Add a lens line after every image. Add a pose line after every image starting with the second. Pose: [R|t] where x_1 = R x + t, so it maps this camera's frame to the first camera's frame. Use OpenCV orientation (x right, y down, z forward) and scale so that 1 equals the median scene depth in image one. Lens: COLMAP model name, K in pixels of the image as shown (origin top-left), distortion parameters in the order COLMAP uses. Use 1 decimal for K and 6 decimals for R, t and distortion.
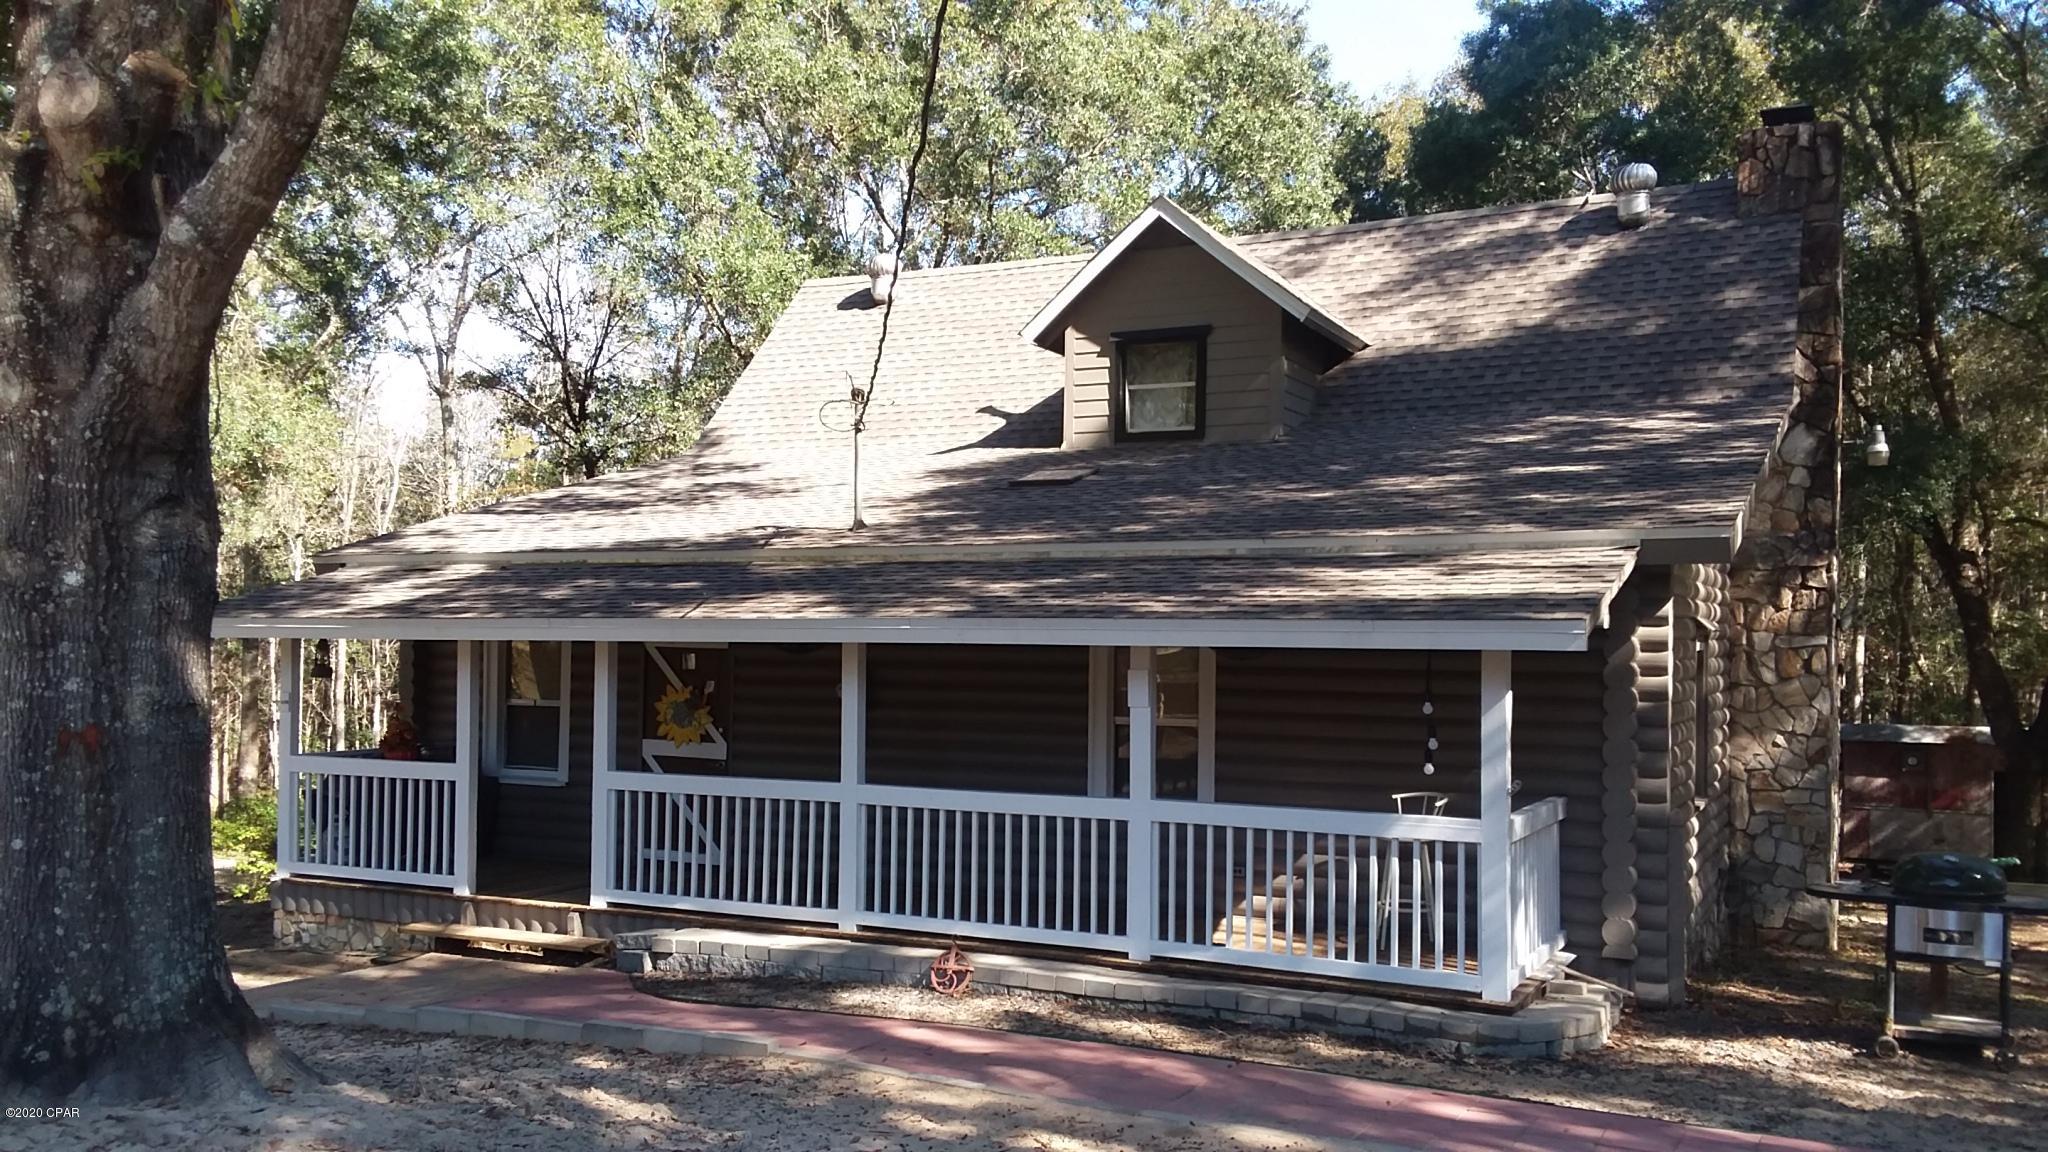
lens RADIAL K [[1696.7, 0, 1007.3], [0, 1696.7, 580.1], [0, 0, 1]] dist [0.013791, 0.000894]
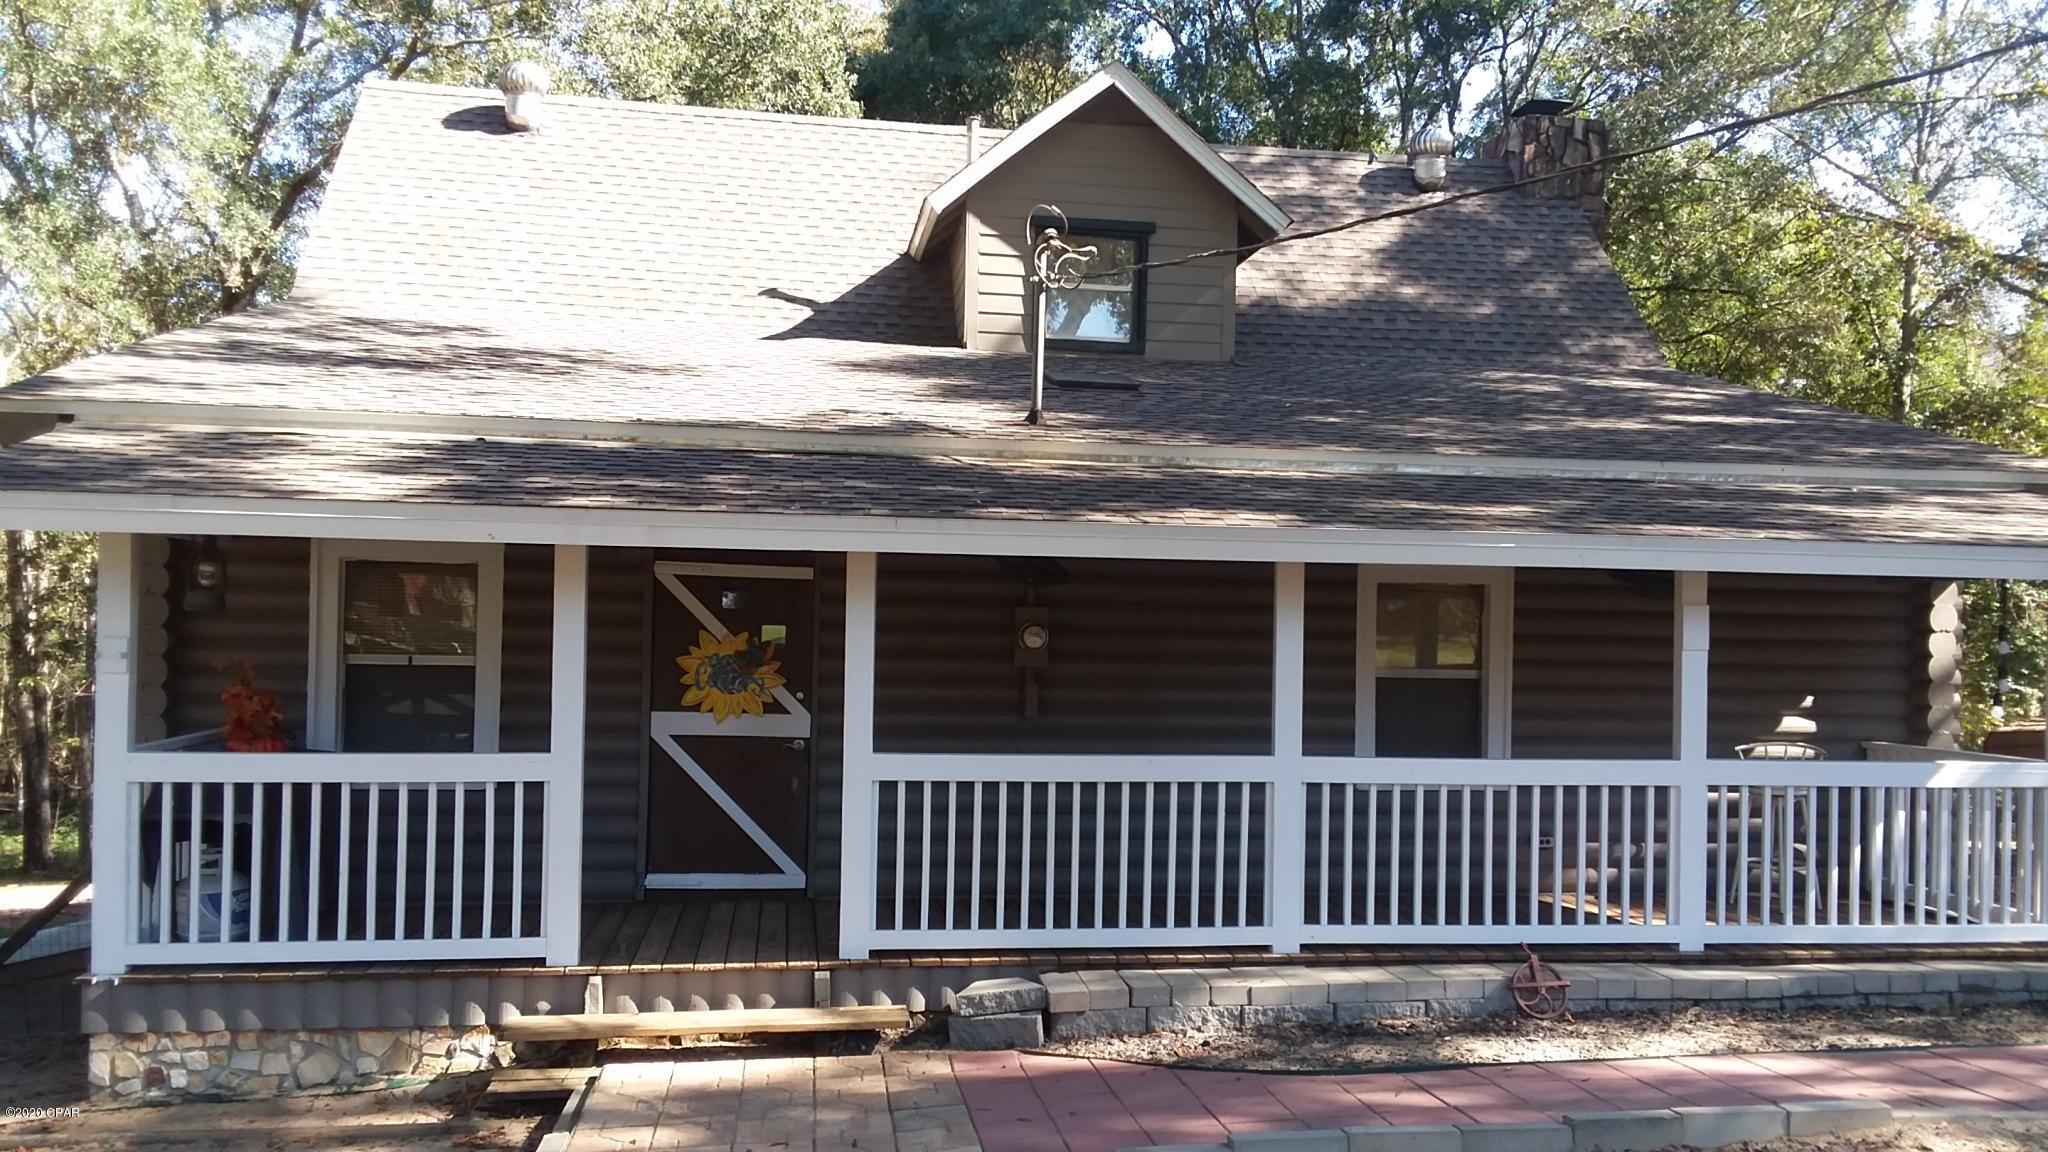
lens RADIAL K [[1614.5, 0, 1040.8], [0, 1614.5, 592.7], [0, 0, 1]] dist [0.040257, -0.048980]
pose [[0.800753, 0.013058, 0.598852, -0.530646], [-0.038254, 0.998836, 0.029370, 0.026345], [-0.597771, -0.046426, 0.800321, 0.431056]]
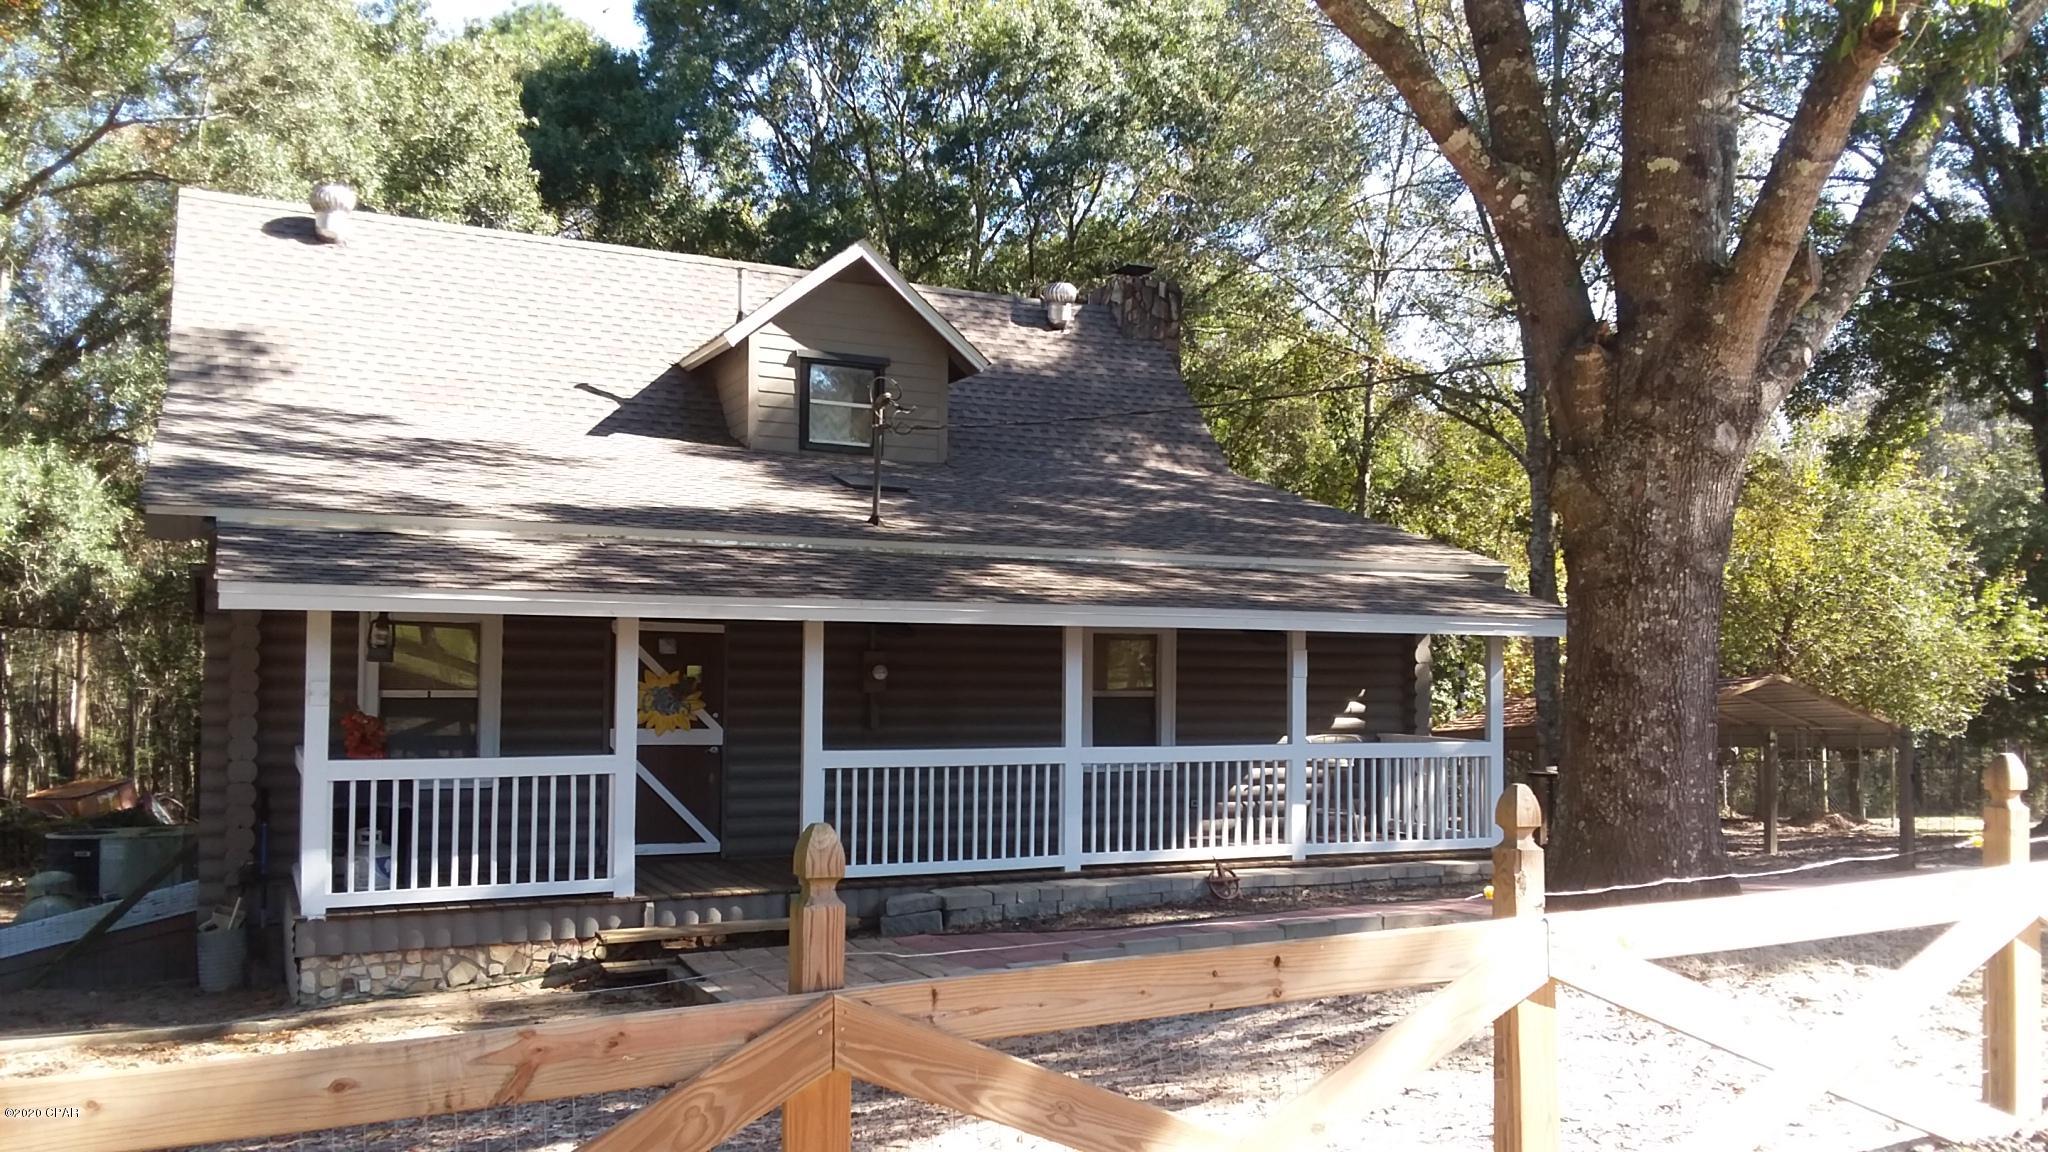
lens RADIAL K [[1614.5, 0, 1030.4], [0, 1614.5, 579.3], [0, 0, 1]] dist [0.040257, -0.048980]
pose [[0.585948, 0.035428, 0.809574, -0.895972], [-0.045832, 0.998894, -0.010540, 0.013618], [-0.809052, -0.030928, 0.586923, 0.315837]]
